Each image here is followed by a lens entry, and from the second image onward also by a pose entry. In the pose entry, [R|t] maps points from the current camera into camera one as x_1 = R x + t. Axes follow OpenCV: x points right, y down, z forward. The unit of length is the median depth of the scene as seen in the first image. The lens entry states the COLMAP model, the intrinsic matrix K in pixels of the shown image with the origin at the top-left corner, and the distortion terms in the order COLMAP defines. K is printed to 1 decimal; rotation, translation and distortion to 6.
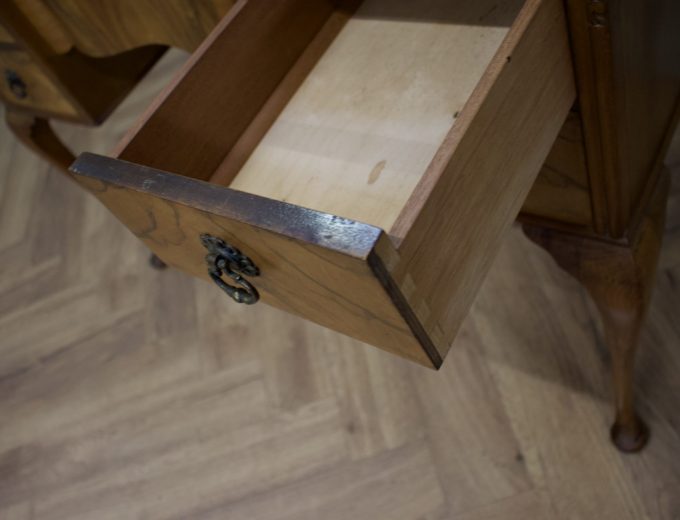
lens RADIAL K [[654.3, 0, 339.3], [0, 654.3, 262.8], [0, 0, 1]] dist [-0.108899, 0.000000]
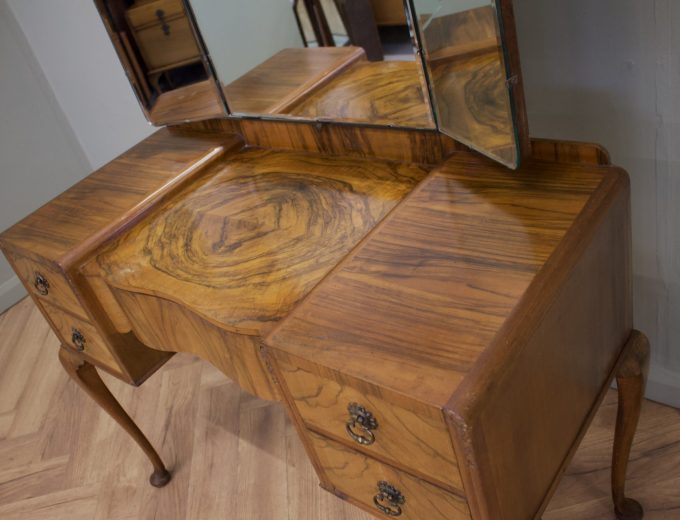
lens RADIAL K [[654.3, 0, 337.9], [0, 654.3, 264.1], [0, 0, 1]] dist [-0.108899, 0.000000]
pose [[0.990907, 0.133742, -0.014722, 0.003737], [-0.132409, 0.949843, -0.283314, -0.099815], [-0.023908, 0.282687, 0.958914, -0.225229]]
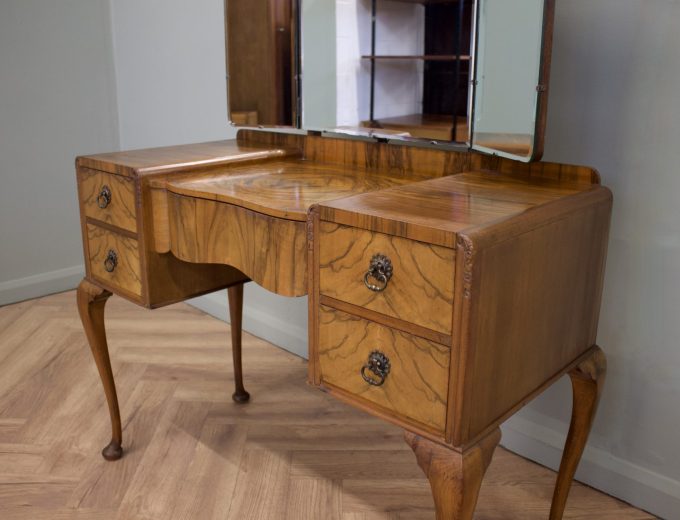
lens RADIAL K [[654.3, 0, 335.7], [0, 654.3, 262.6], [0, 0, 1]] dist [-0.108899, 0.000000]
pose [[0.915685, 0.397178, -0.061406, 0.030112], [-0.362942, 0.751599, -0.550793, 0.255573], [-0.172610, 0.526640, 0.832380, -0.223569]]
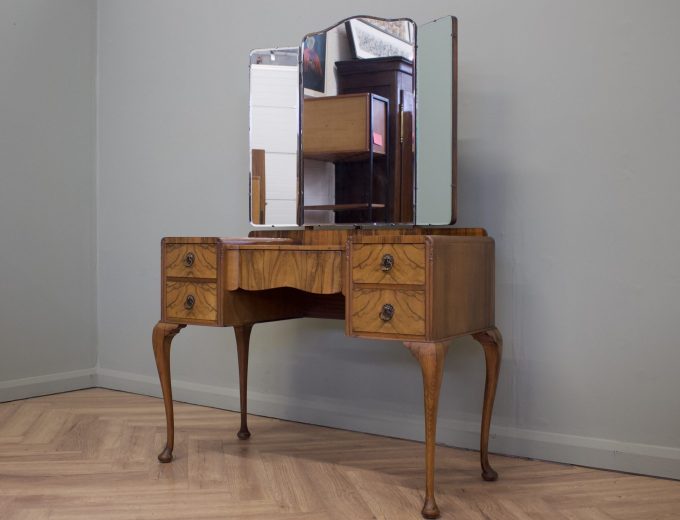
lens RADIAL K [[797.2, 0, 315.0], [0, 797.2, 265.3], [0, 0, 1]] dist [-0.092836, 0.000000]
pose [[0.932379, 0.360717, -0.023493, -0.070911], [-0.243645, 0.579103, -0.777995, 1.273142], [-0.267032, 0.731110, 0.627831, -0.707384]]
